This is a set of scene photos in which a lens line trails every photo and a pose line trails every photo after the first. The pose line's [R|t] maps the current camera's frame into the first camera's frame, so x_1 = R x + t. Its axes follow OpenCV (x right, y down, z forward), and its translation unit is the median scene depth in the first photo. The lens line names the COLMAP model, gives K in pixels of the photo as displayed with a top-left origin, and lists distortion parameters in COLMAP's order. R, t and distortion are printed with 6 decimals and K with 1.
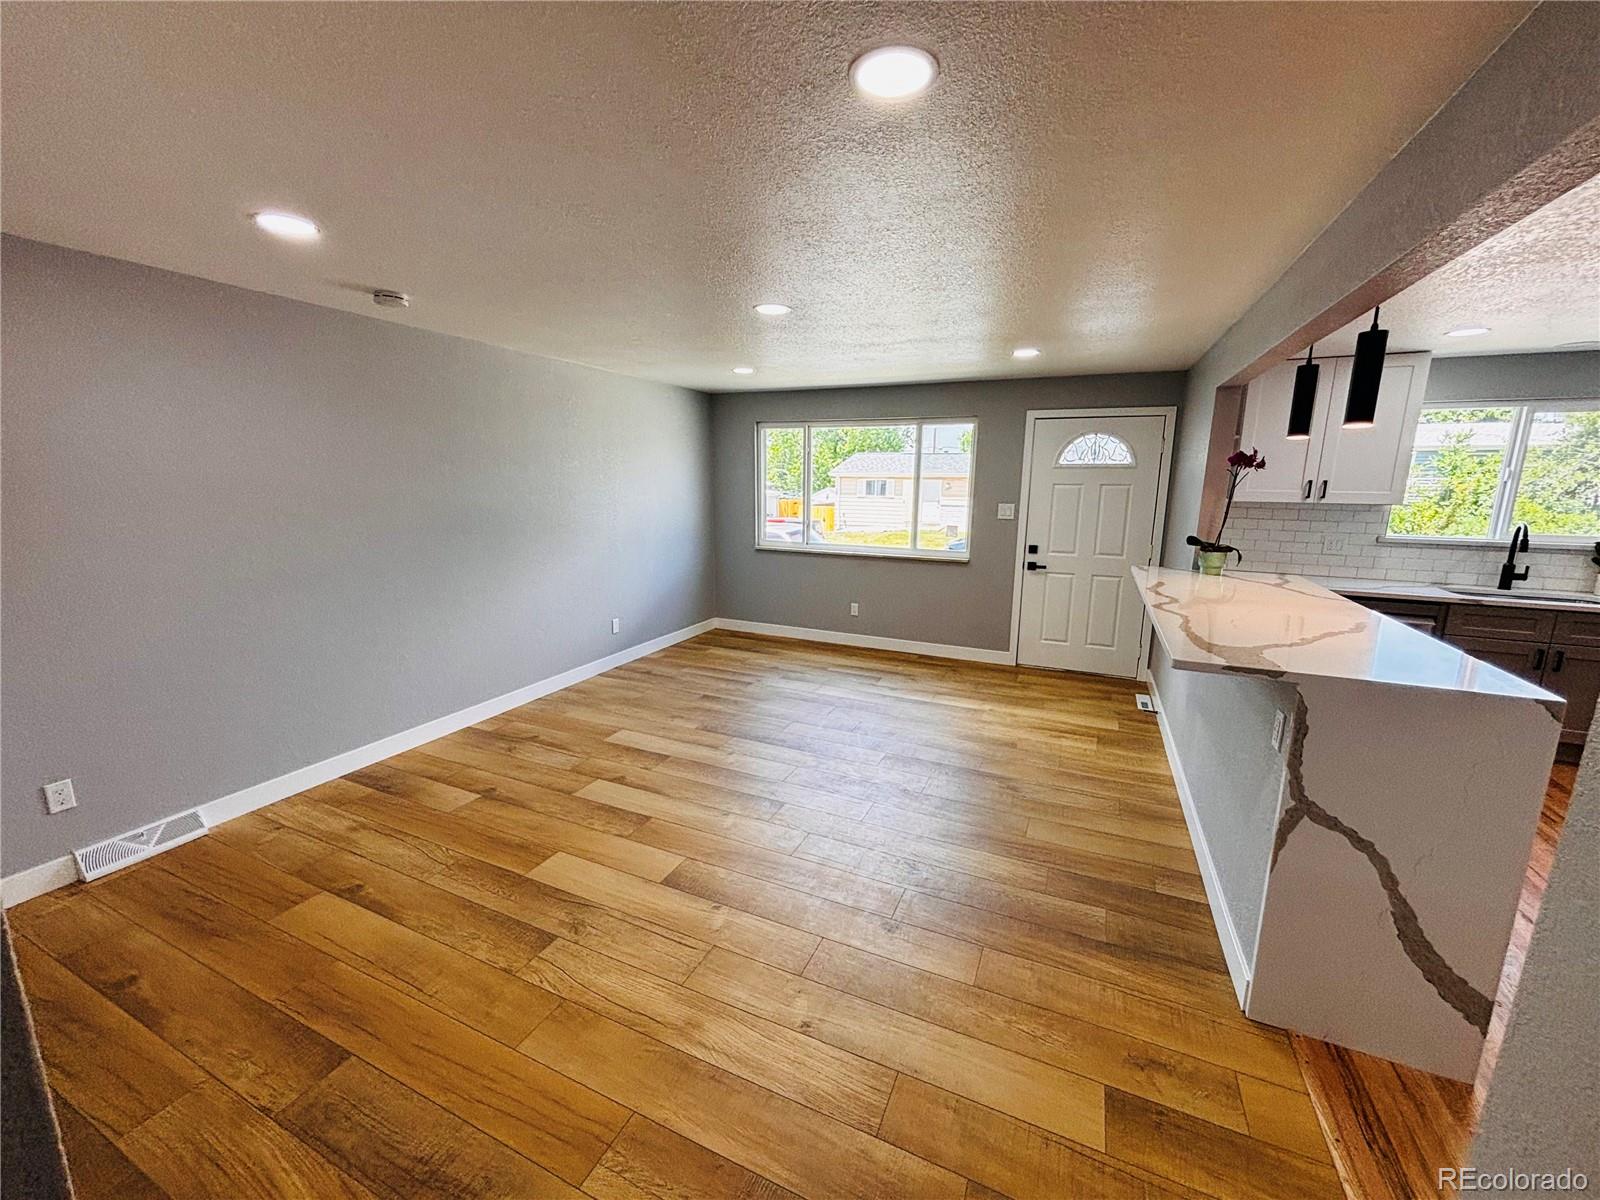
lens RADIAL K [[642.8, 0, 800.6], [0, 642.8, 600.1], [0, 0, 1]] dist [-0.002753, 0.001997]
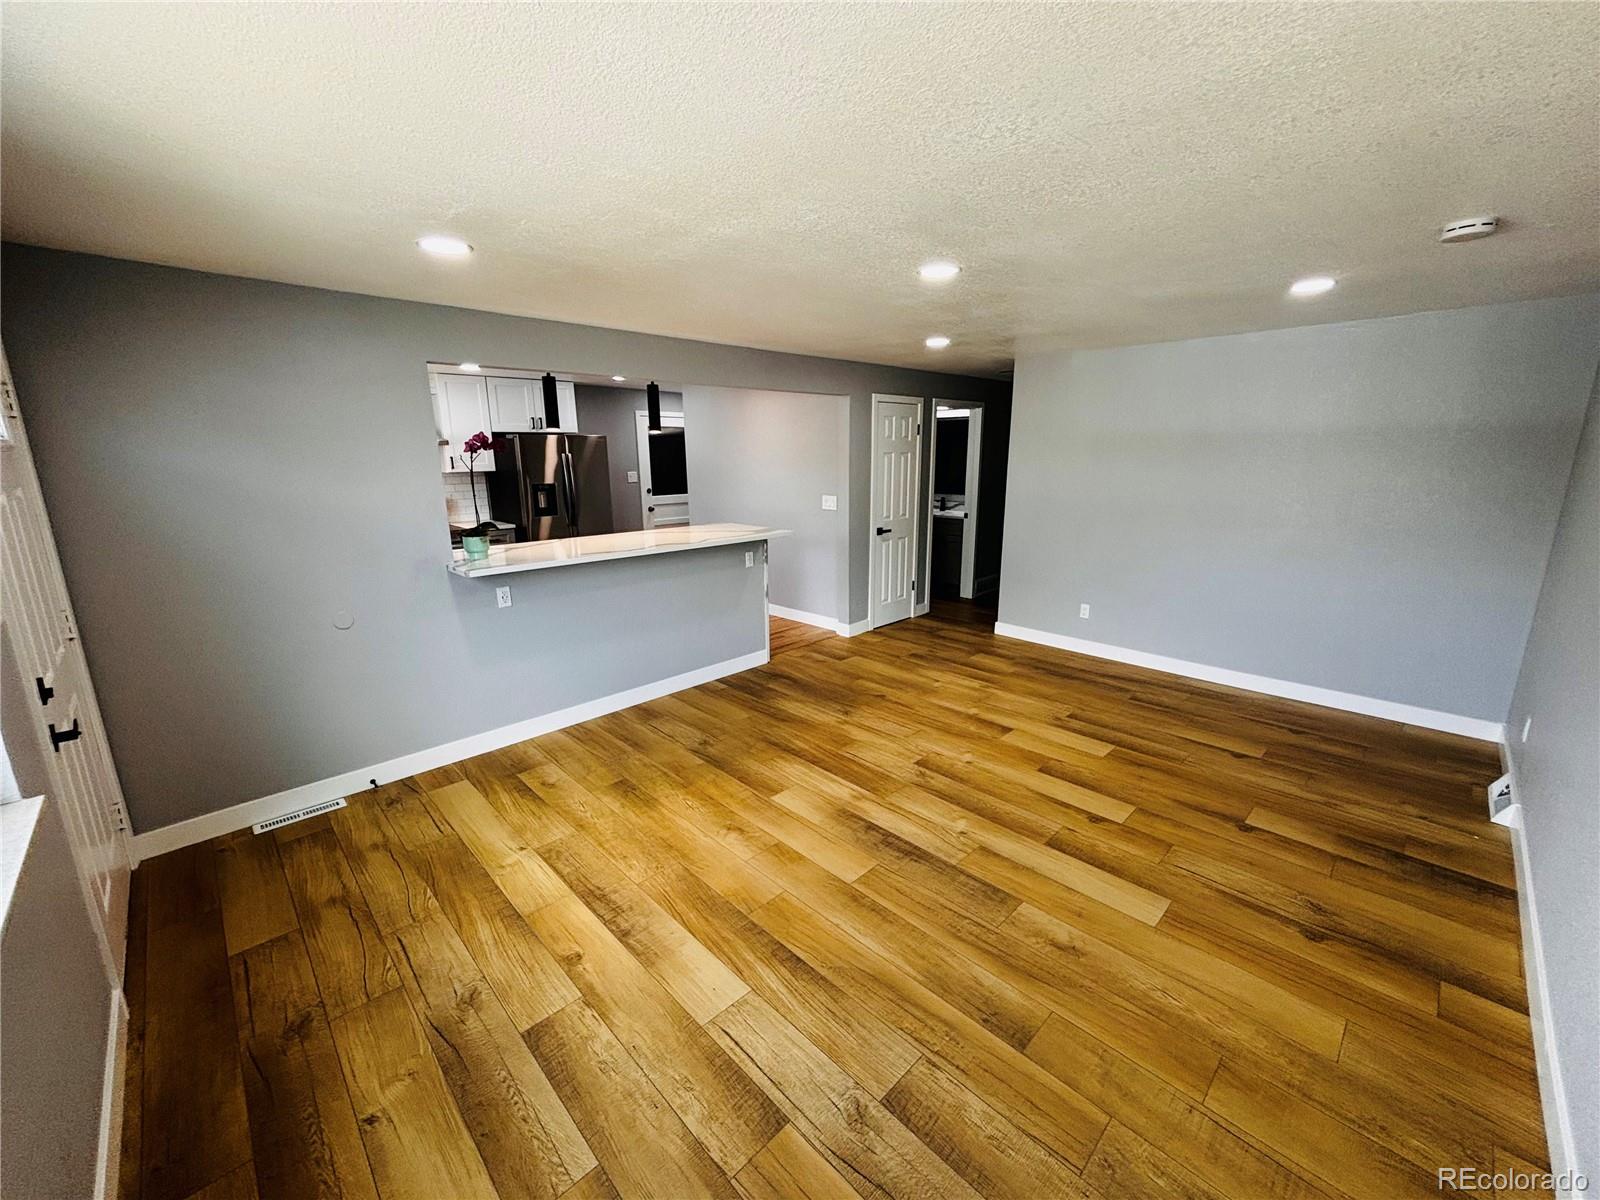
lens RADIAL K [[642.8, 0, 802.2], [0, 642.8, 599.8], [0, 0, 1]] dist [-0.002753, 0.001997]
pose [[-0.933494, -0.087795, 0.347680, -0.165390], [0.063234, 0.914070, 0.400595, -0.316695], [-0.352974, 0.395939, -0.847727, 1.537776]]
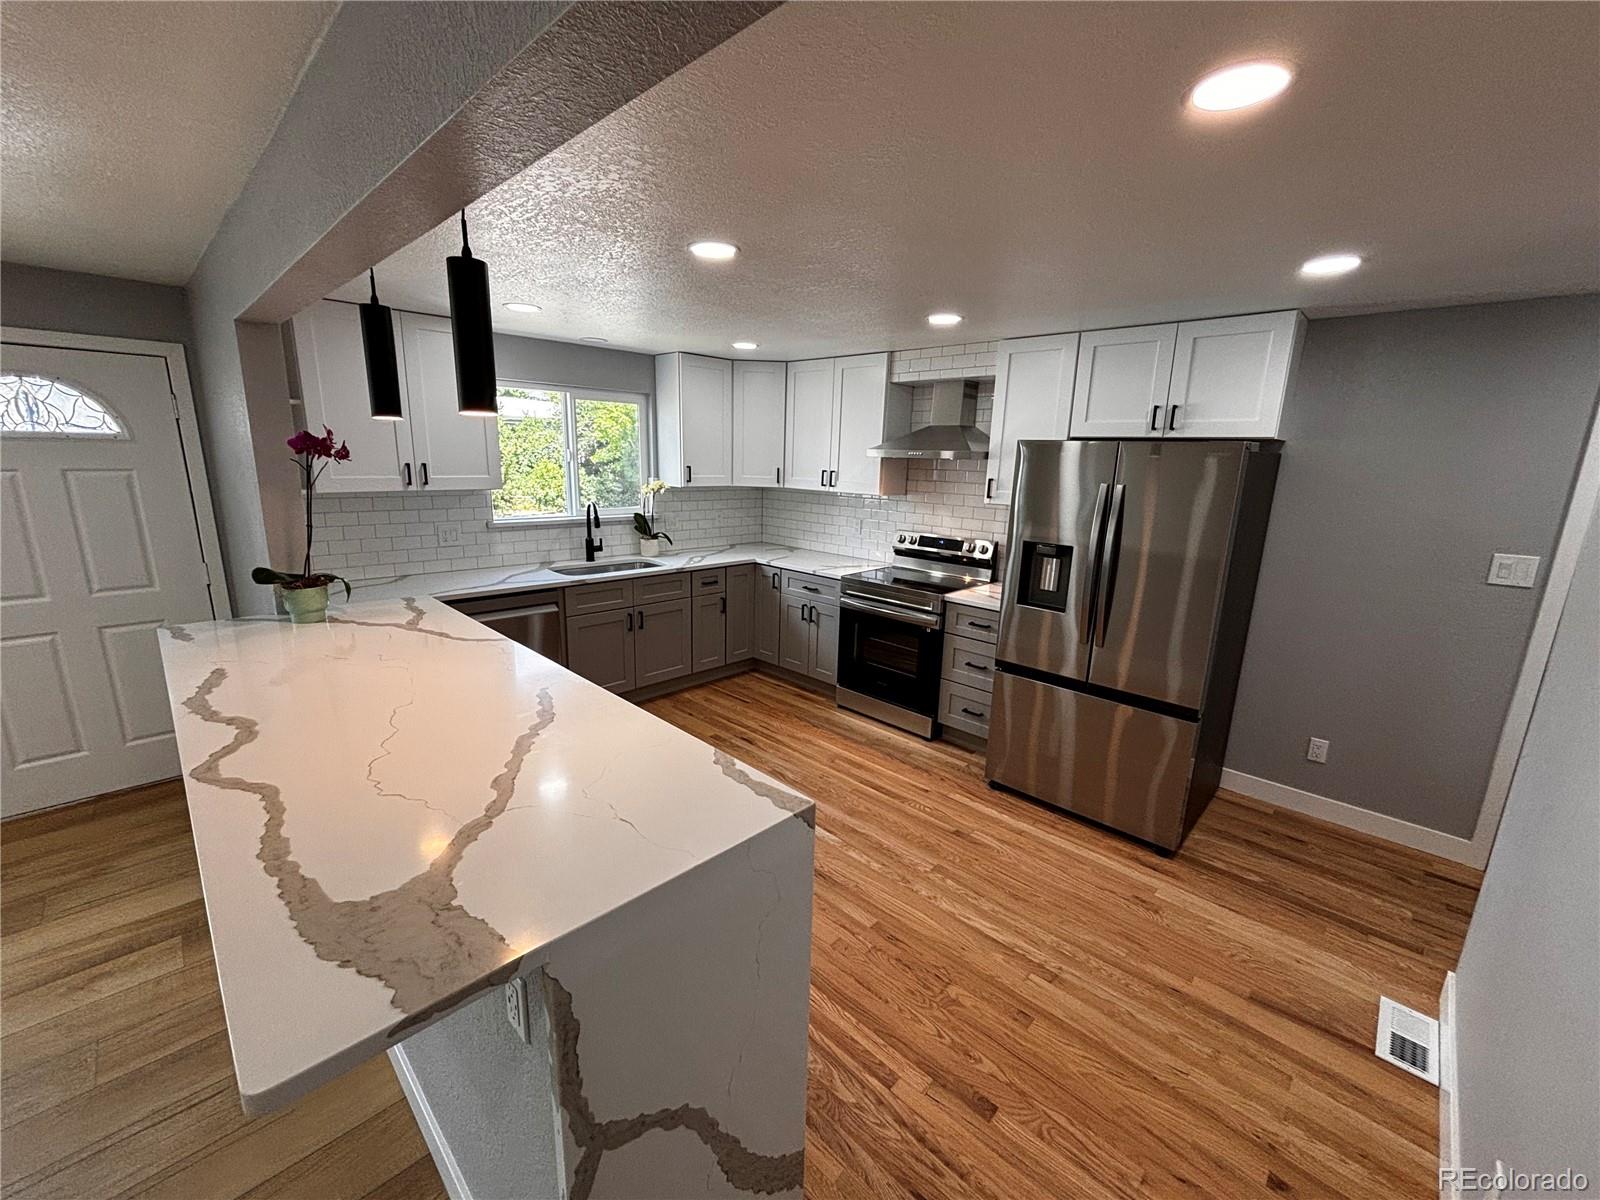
lens RADIAL K [[642.8, 0, 796.9], [0, 642.8, 601.3], [0, 0, 1]] dist [-0.002753, 0.001997]
pose [[0.349266, -0.211667, 0.912804, 0.203375], [0.152175, 0.974033, 0.167638, -0.084365], [-0.924584, 0.080356, 0.372407, 0.277568]]
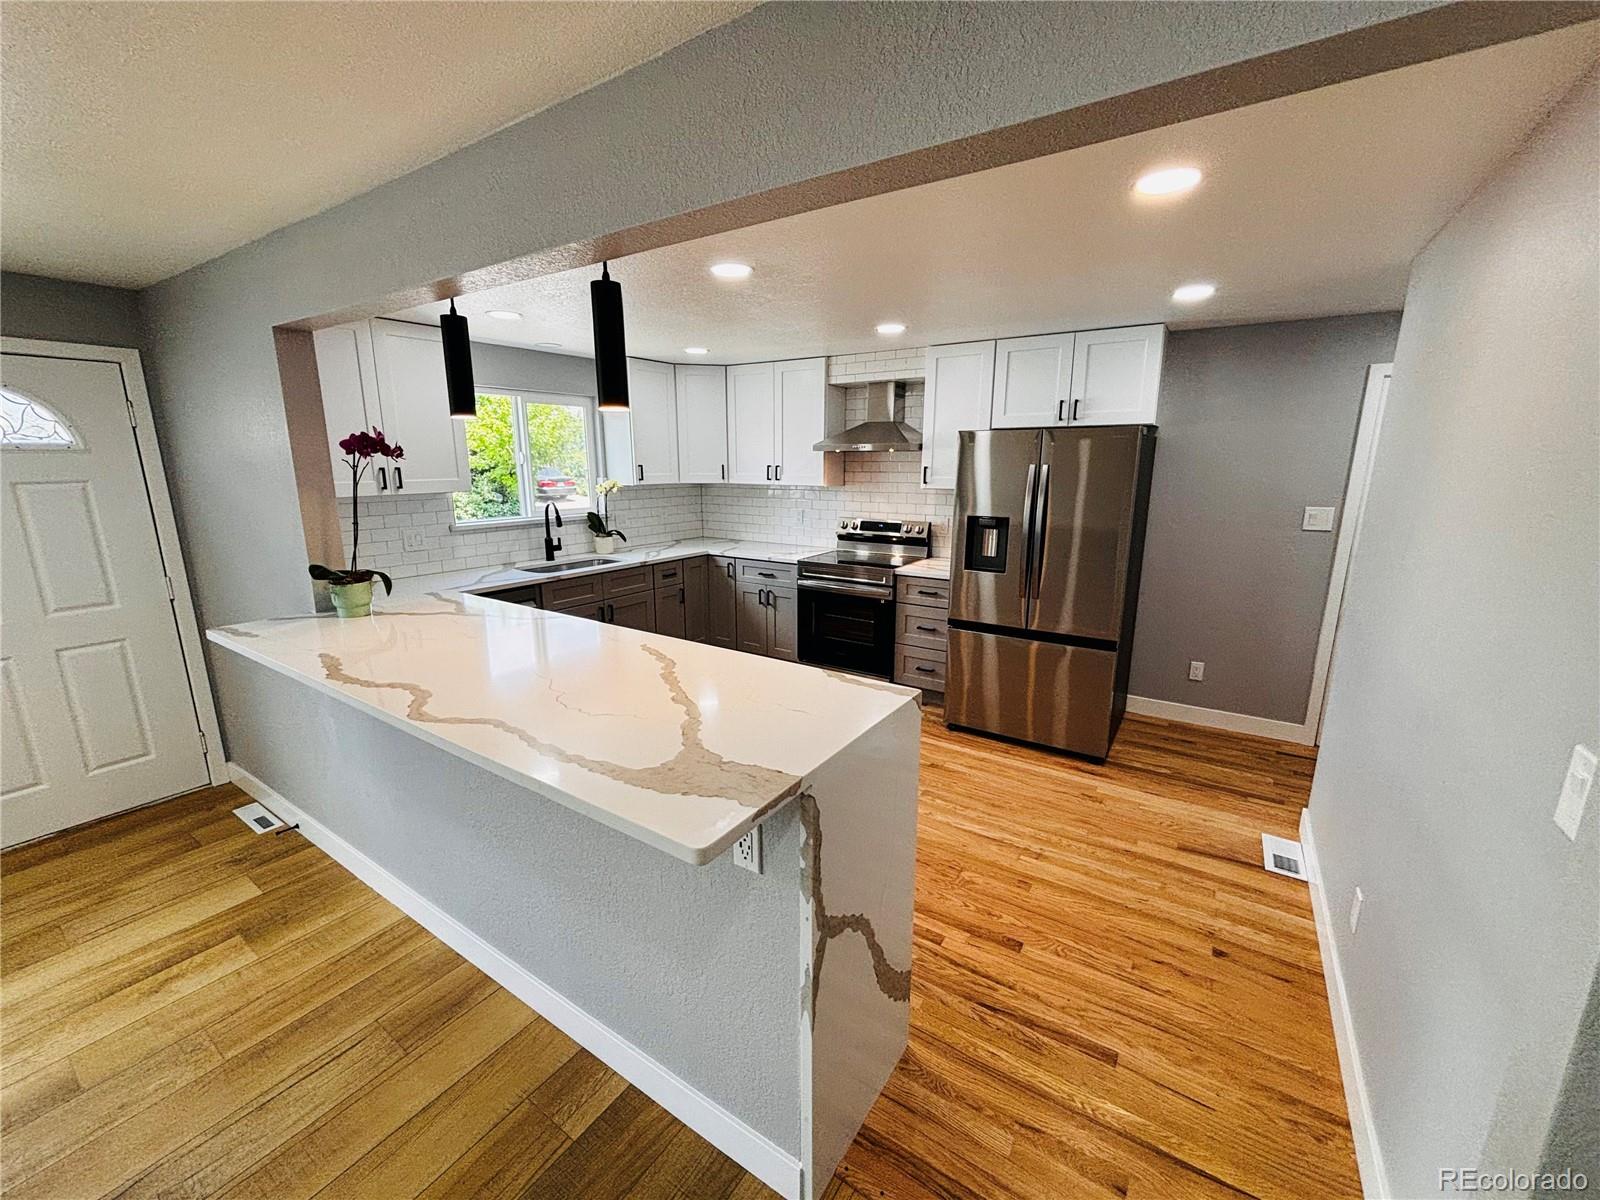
lens RADIAL K [[642.8, 0, 797.3], [0, 642.8, 600.6], [0, 0, 1]] dist [-0.002753, 0.001997]
pose [[0.168462, -0.223830, 0.959959, 0.067478], [0.186502, 0.963524, 0.191933, -0.088952], [-0.967904, 0.146701, 0.204062, 0.375903]]
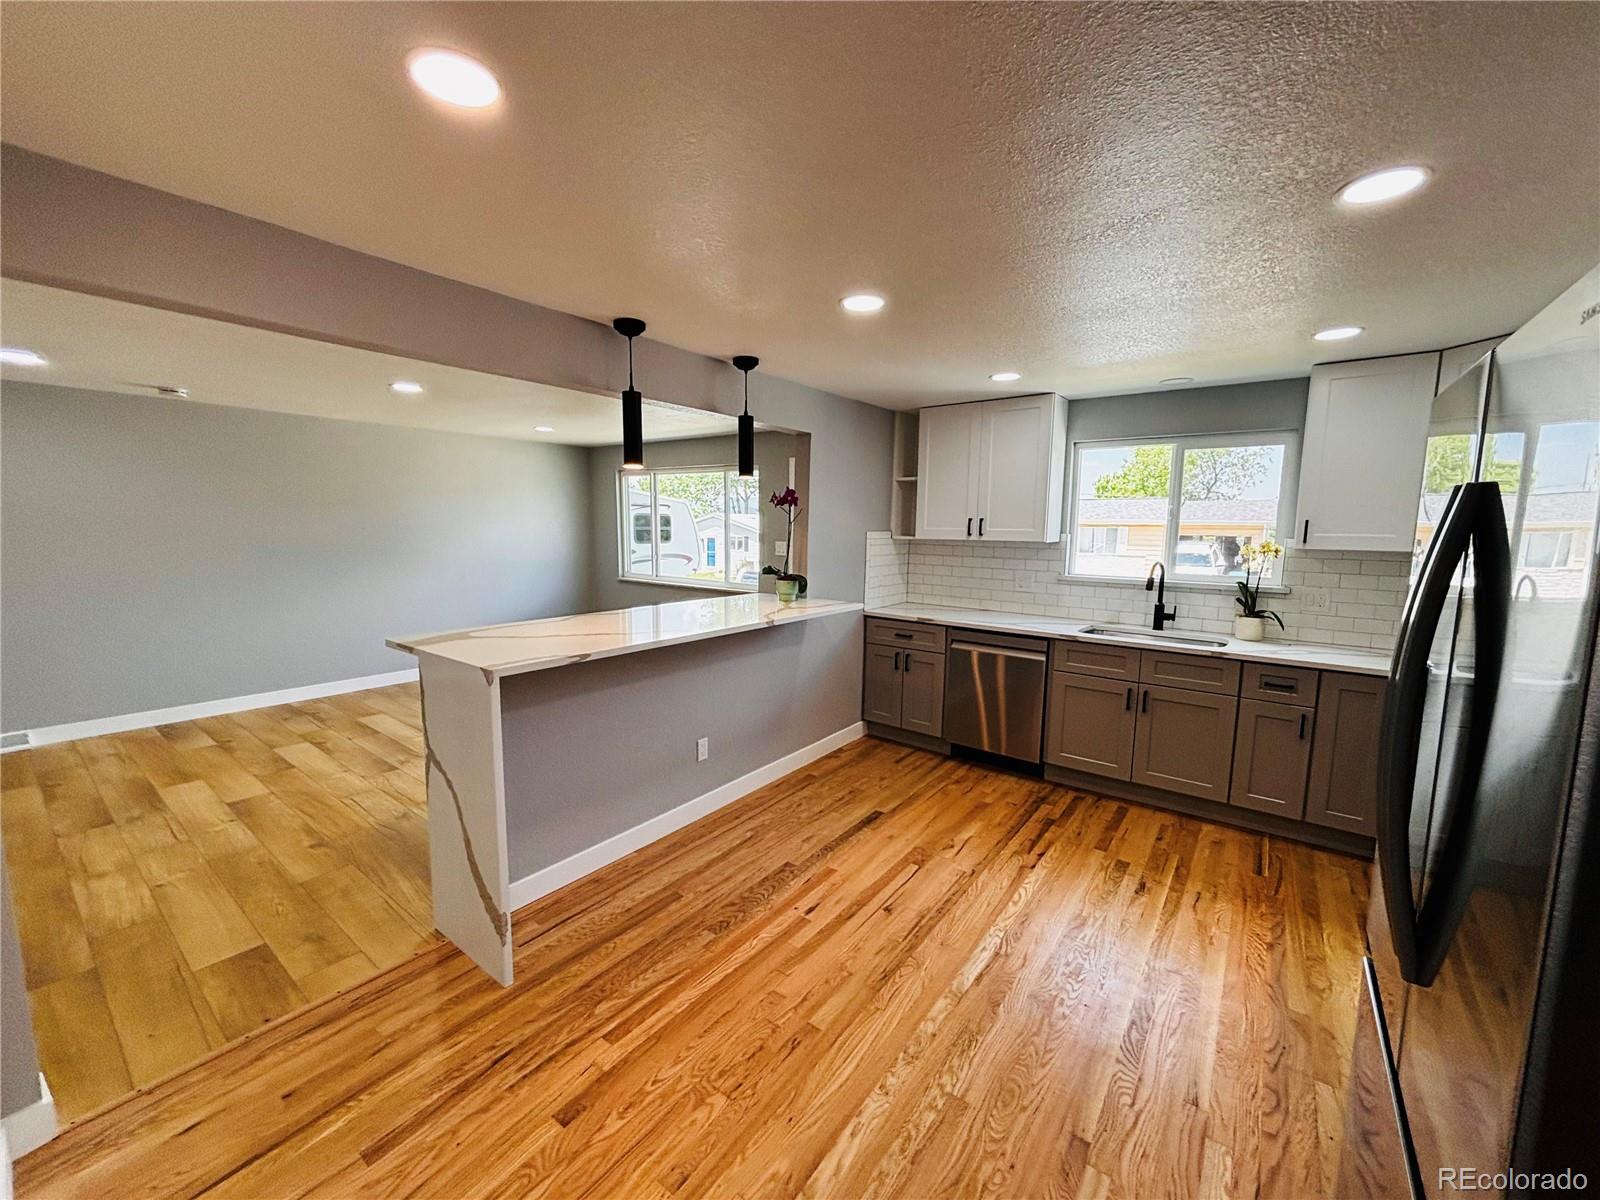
lens RADIAL K [[642.8, 0, 799.8], [0, 642.8, 593.4], [0, 0, 1]] dist [-0.002753, 0.001997]
pose [[0.975355, 0.028037, -0.218853, 0.817822], [-0.046403, 0.995775, -0.079236, 0.031739], [0.215707, 0.087439, 0.972535, -0.064689]]
